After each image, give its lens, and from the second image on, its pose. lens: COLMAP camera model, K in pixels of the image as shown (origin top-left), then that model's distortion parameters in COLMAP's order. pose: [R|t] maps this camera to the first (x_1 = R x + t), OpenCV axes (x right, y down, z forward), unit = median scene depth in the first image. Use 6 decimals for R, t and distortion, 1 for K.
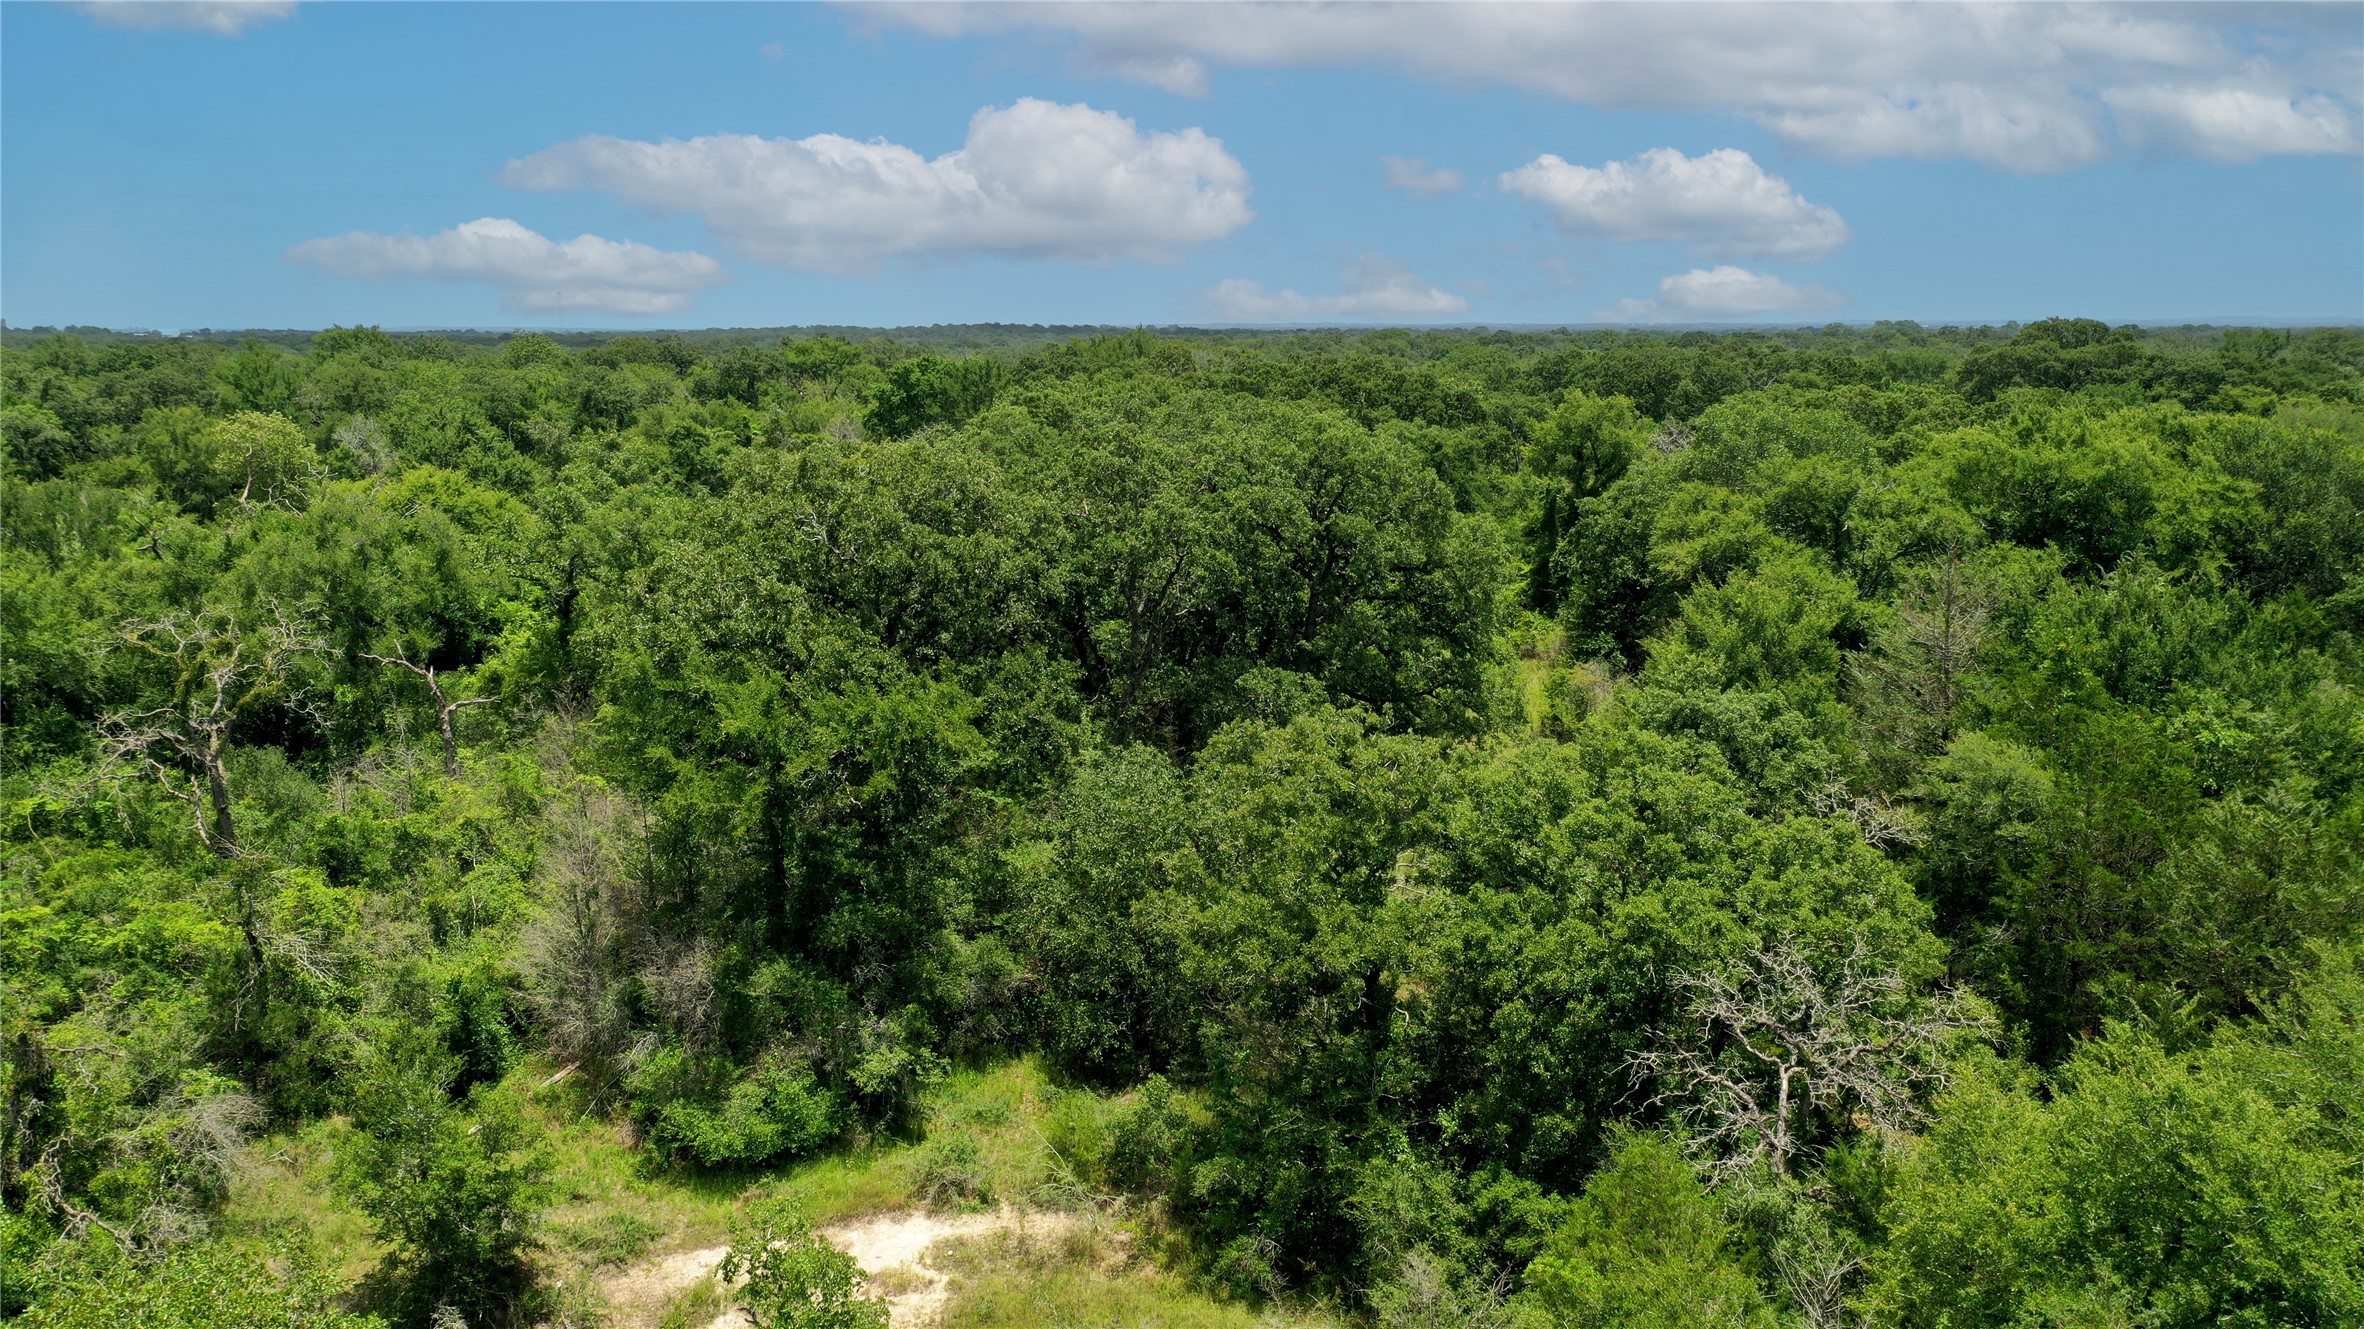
lens RADIAL K [[1894.1, 0, 1182.0], [0, 1894.1, 664.5], [0, 0, 1]] dist [0.008109, -0.018627]
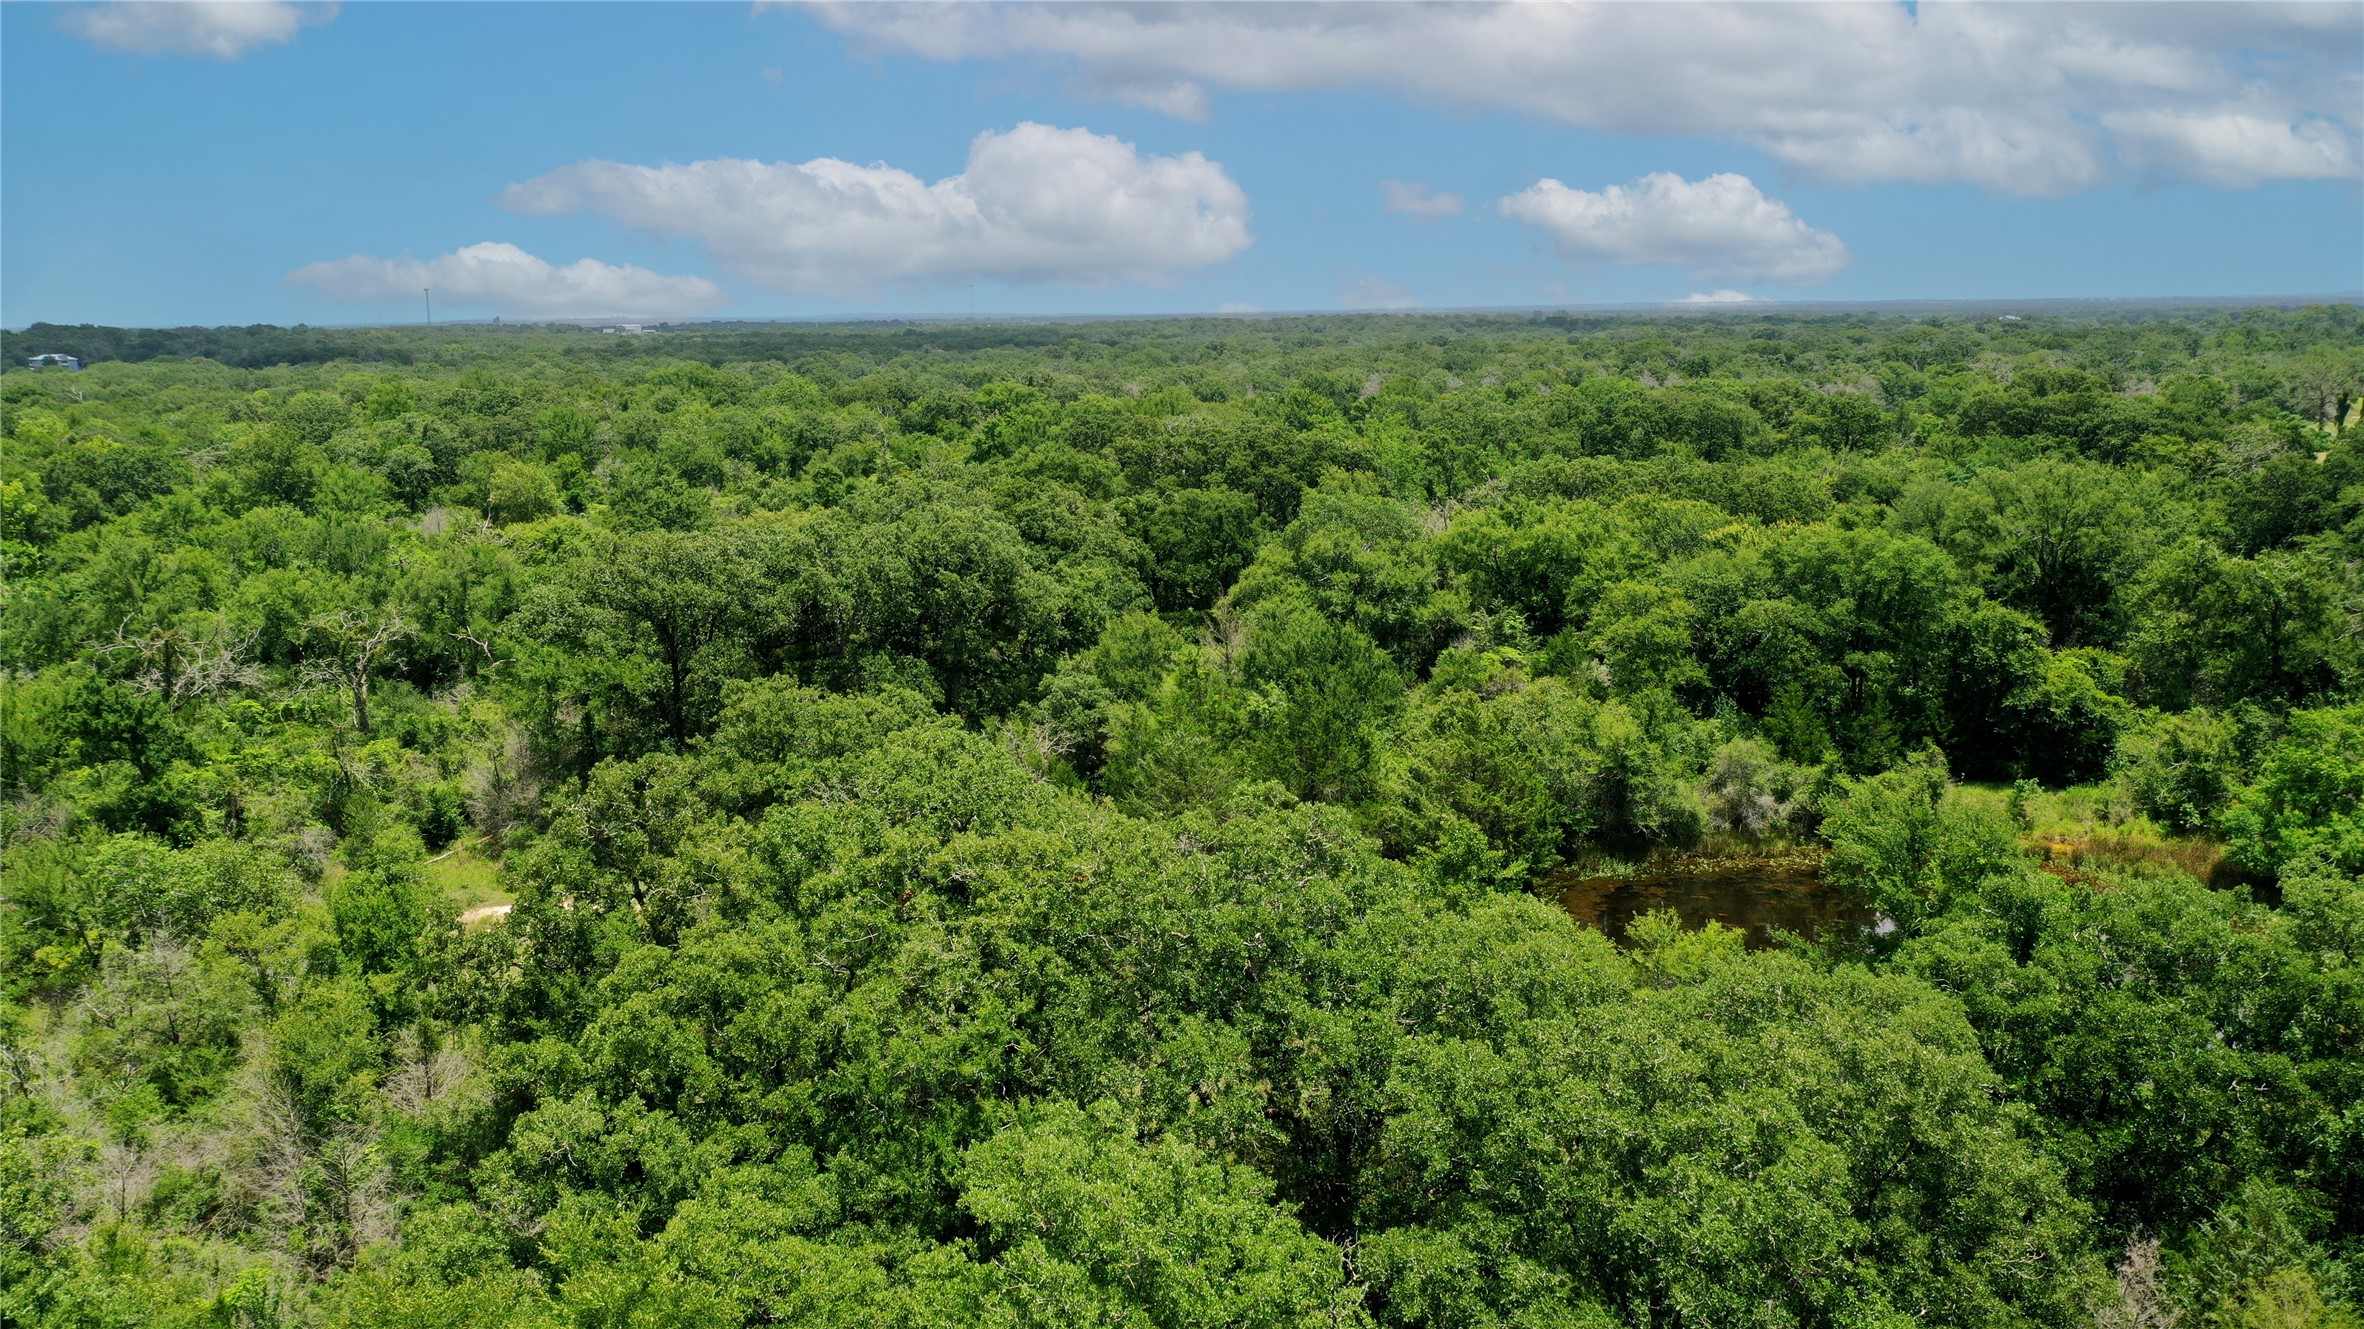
lens RADIAL K [[1894.1, 0, 1182.0], [0, 1894.1, 664.5], [0, 0, 1]] dist [0.008109, -0.018627]
pose [[0.976582, 0.032663, -0.212653, 0.775314], [-0.030155, 0.999432, 0.015024, -0.029455], [0.213023, -0.008260, 0.977012, -0.789946]]
